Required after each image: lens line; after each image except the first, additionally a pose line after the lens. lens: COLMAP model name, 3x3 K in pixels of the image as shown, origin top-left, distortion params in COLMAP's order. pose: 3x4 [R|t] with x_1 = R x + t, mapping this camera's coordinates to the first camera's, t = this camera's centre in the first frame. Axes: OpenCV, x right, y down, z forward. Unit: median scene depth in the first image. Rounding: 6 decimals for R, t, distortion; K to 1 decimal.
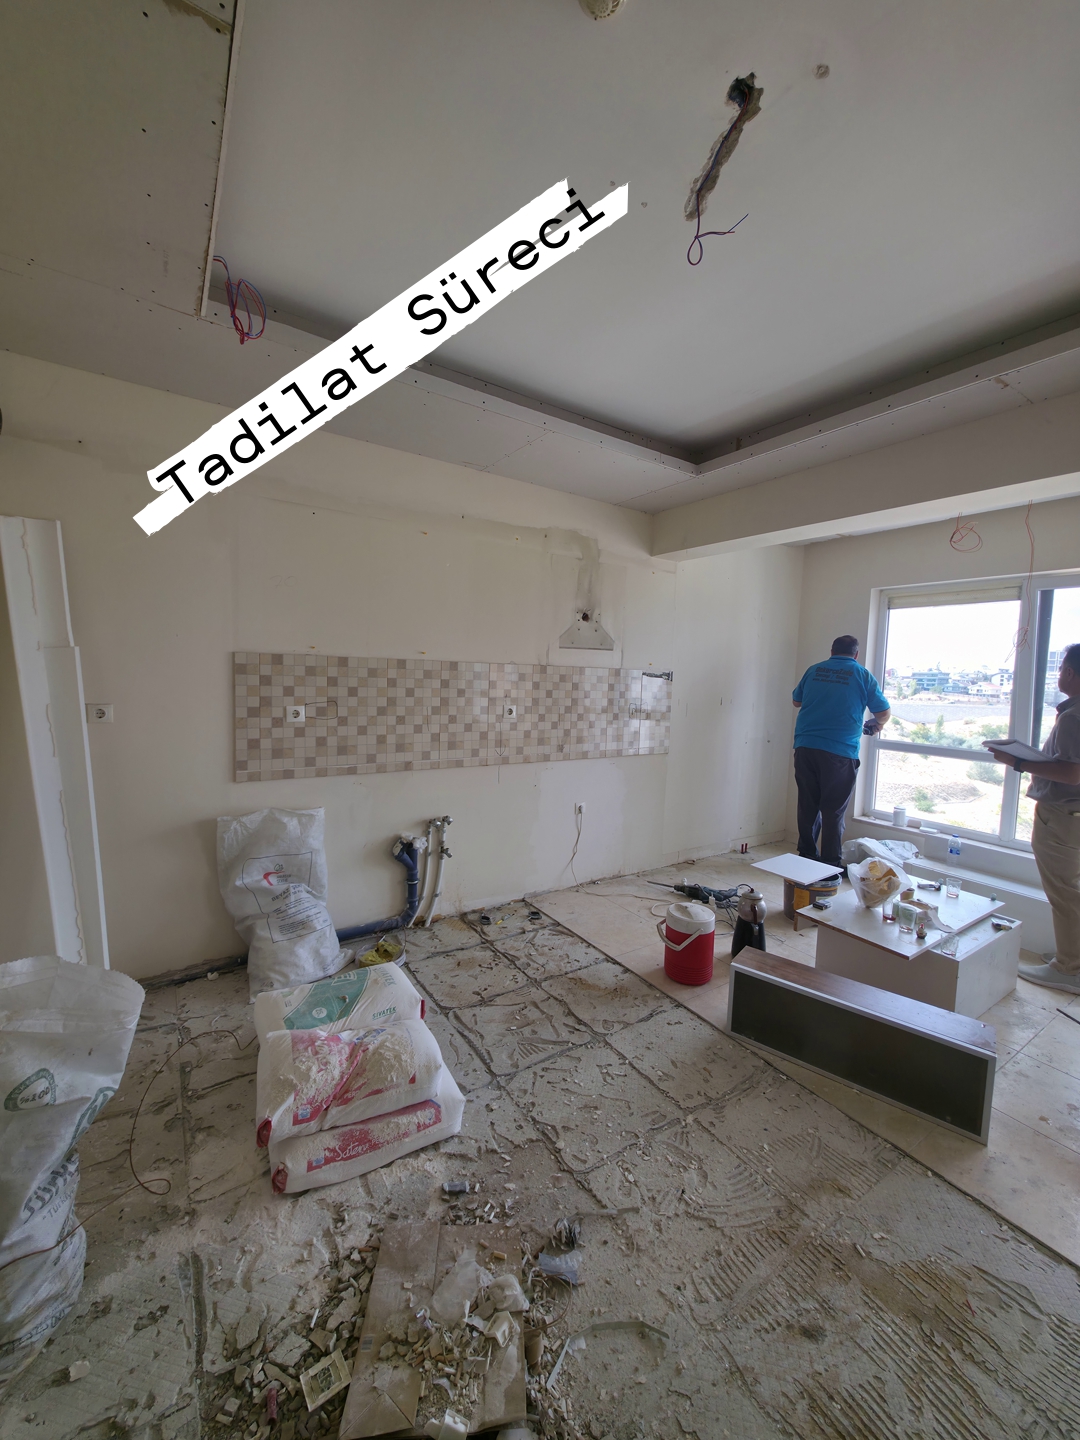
lens RADIAL K [[574.6, 0, 542.5], [0, 574.6, 715.9], [0, 0, 1]] dist [-0.000056, 0.000670]
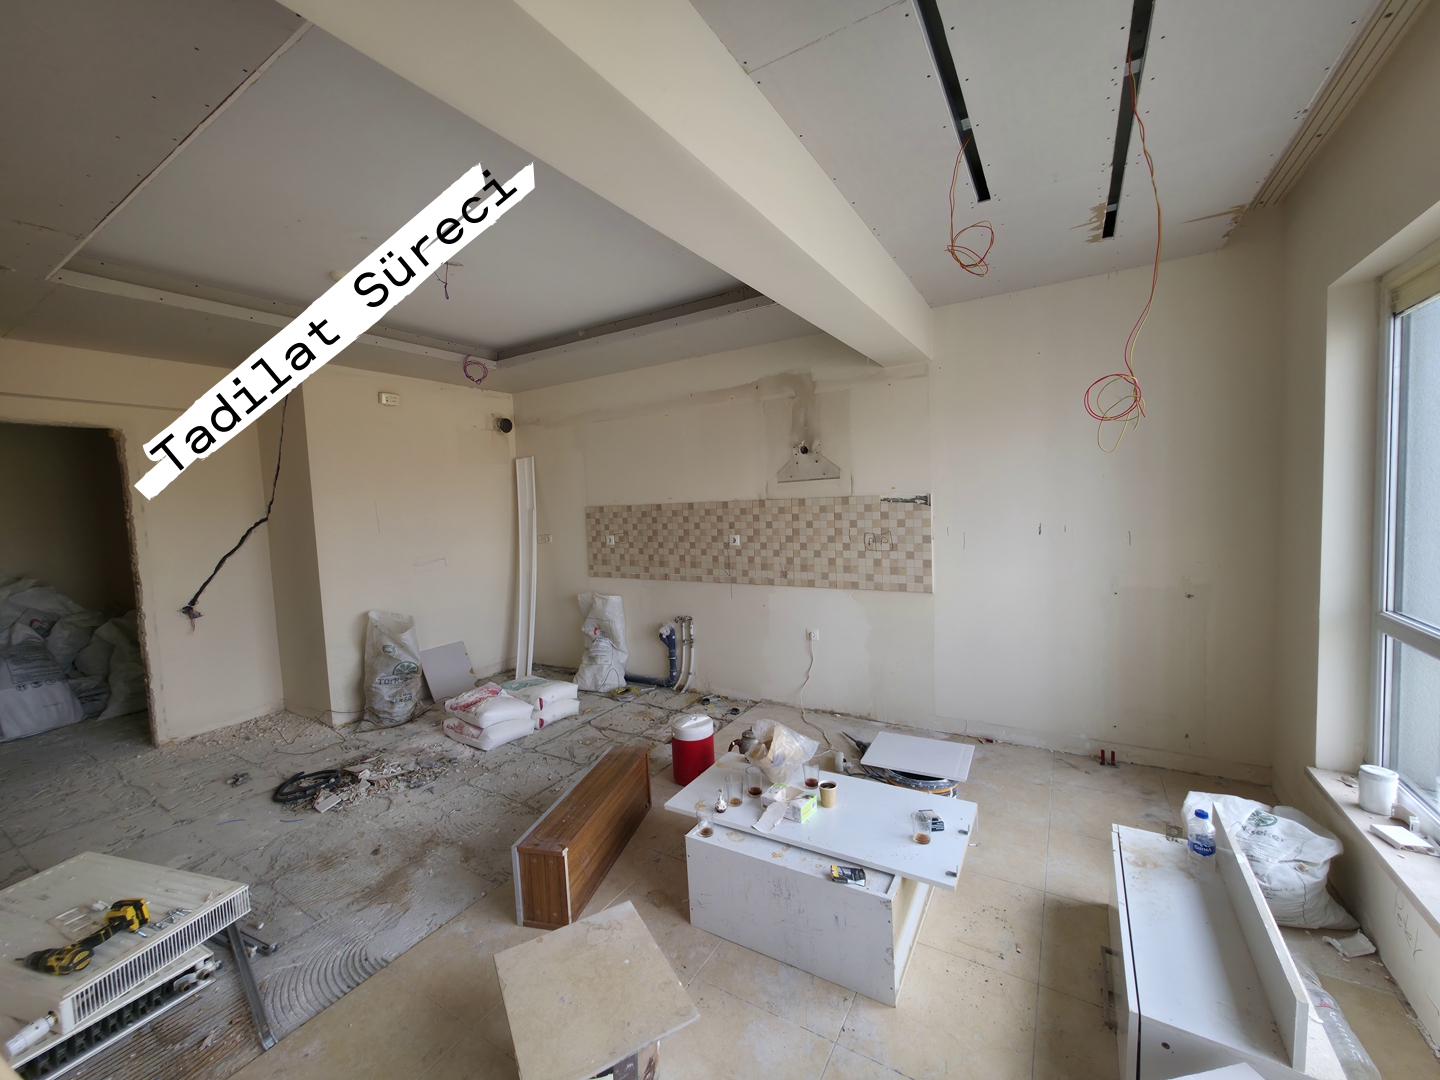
lens RADIAL K [[574.6, 0, 715.6], [0, 574.6, 537.4], [0, 0, 1]] dist [-0.000056, 0.000670]
pose [[0.414099, 0.007480, -0.910201, 1.251345], [-0.010413, 0.999940, 0.003480, -0.020936], [0.910172, 0.008037, 0.414152, 0.557734]]
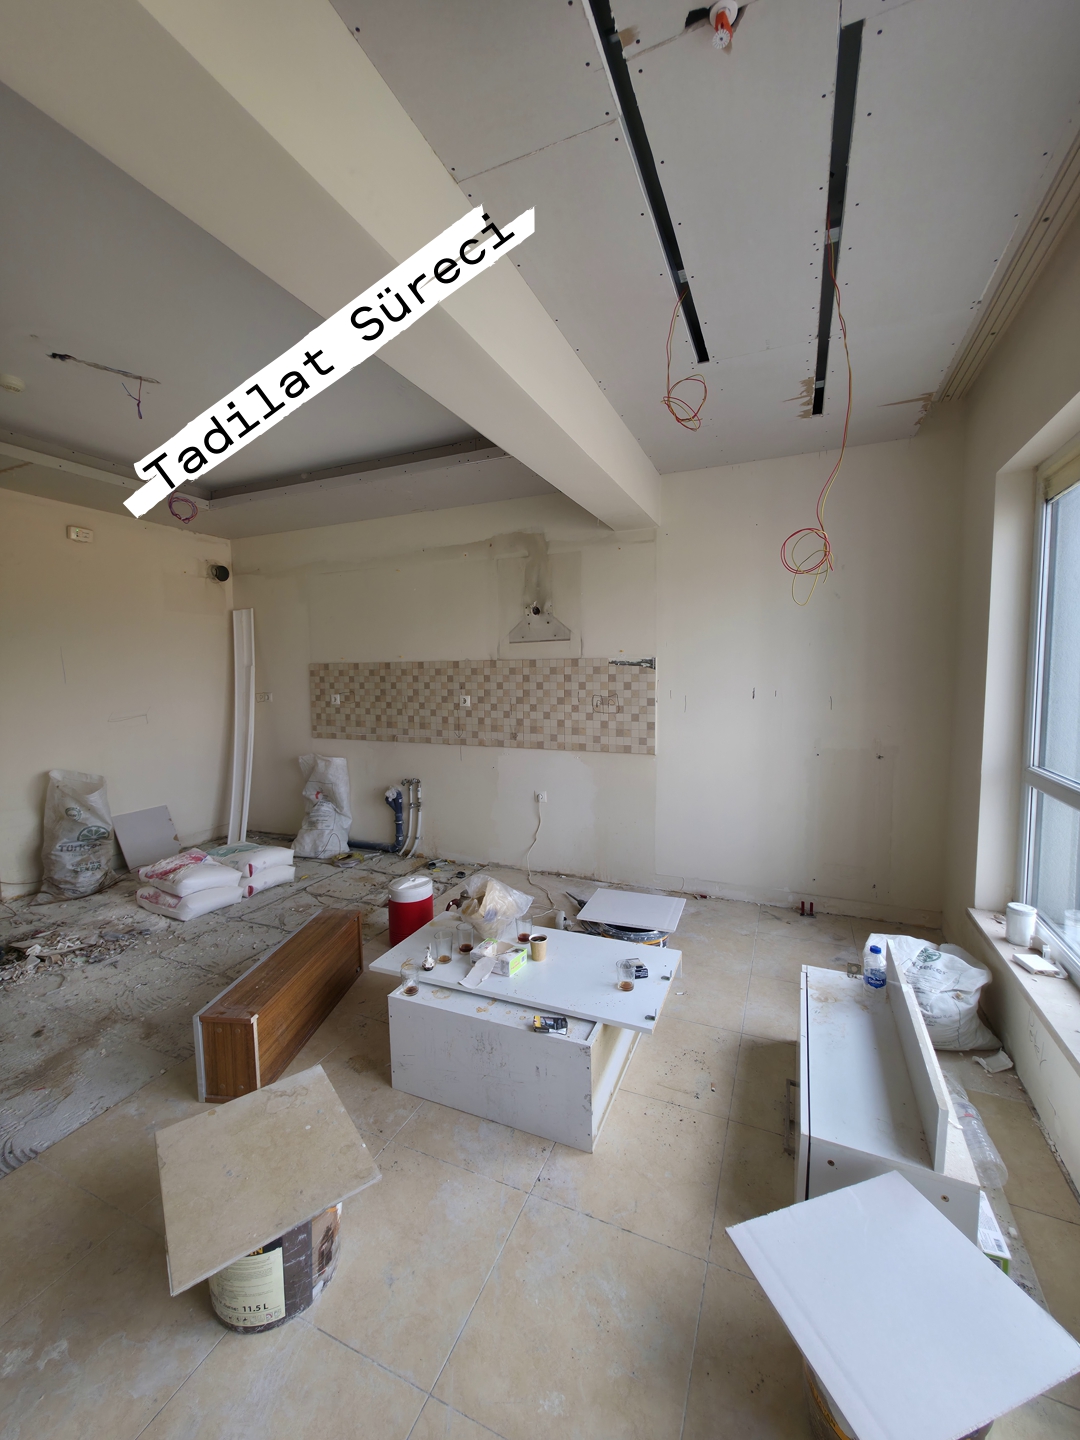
lens RADIAL K [[574.6, 0, 542.5], [0, 574.6, 715.9], [0, 0, 1]] dist [-0.000056, 0.000670]
pose [[0.536142, 0.025935, -0.843729, 1.253492], [-0.033372, 0.999398, 0.009514, 0.008294], [0.843468, 0.023056, 0.536685, 0.602740]]
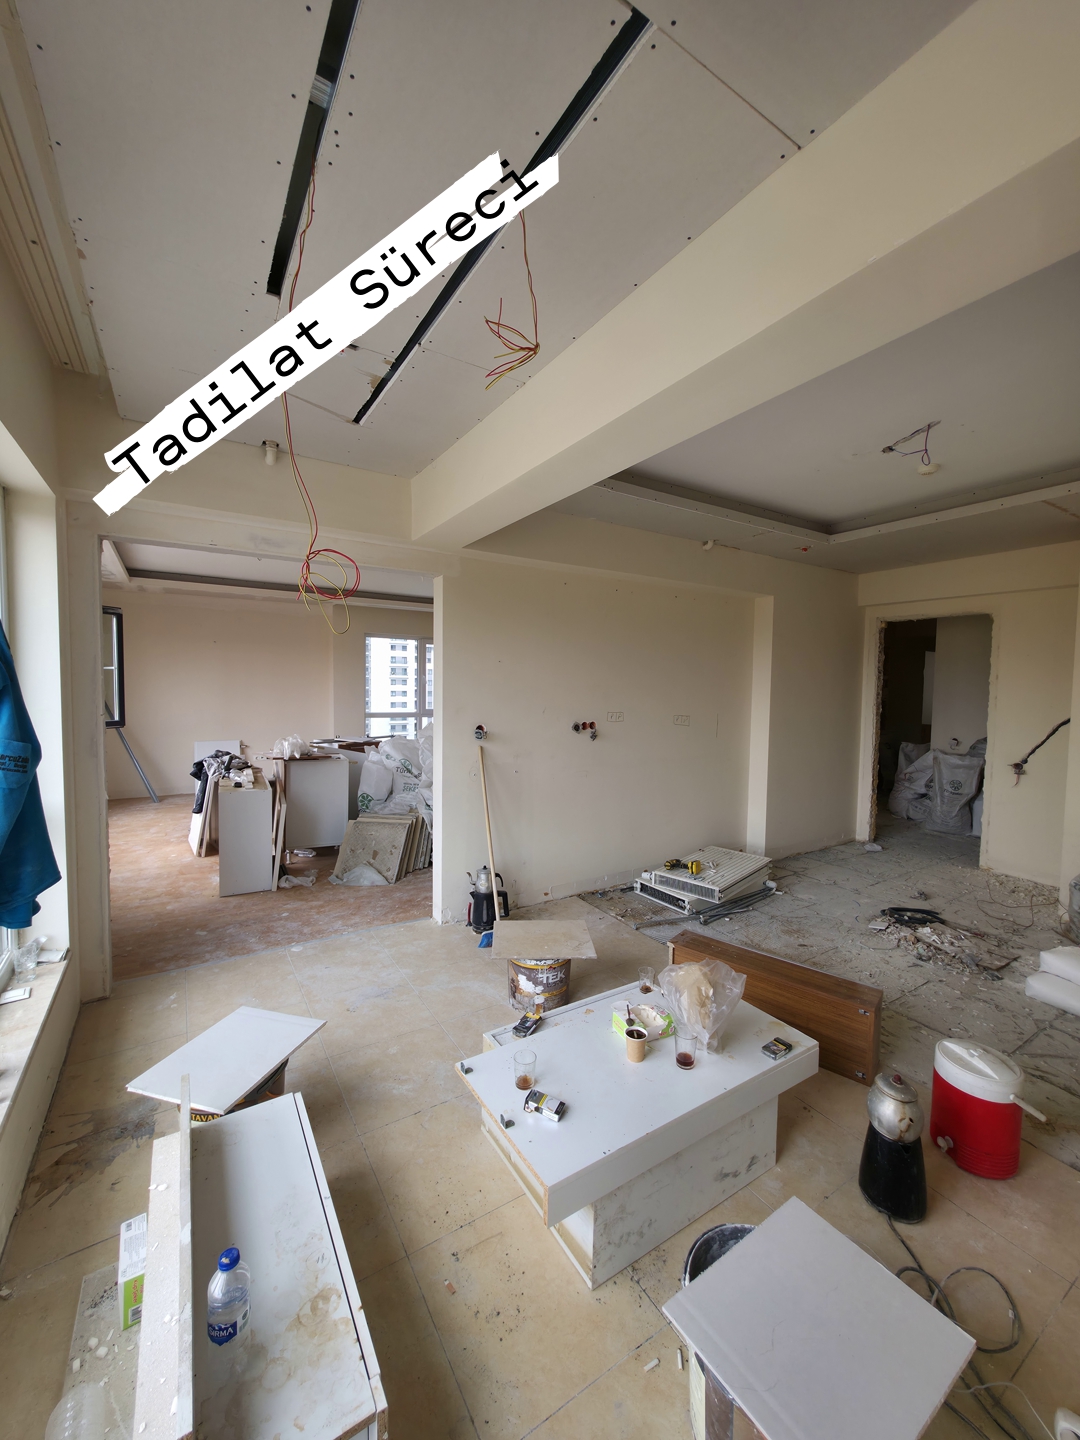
lens RADIAL K [[574.6, 0, 542.5], [0, 574.6, 715.9], [0, 0, 1]] dist [-0.000056, 0.000670]
pose [[-0.998395, -0.051954, 0.022546, 0.739165], [-0.048600, 0.990329, 0.129948, -0.107433], [-0.029079, 0.128644, -0.991264, 1.566276]]
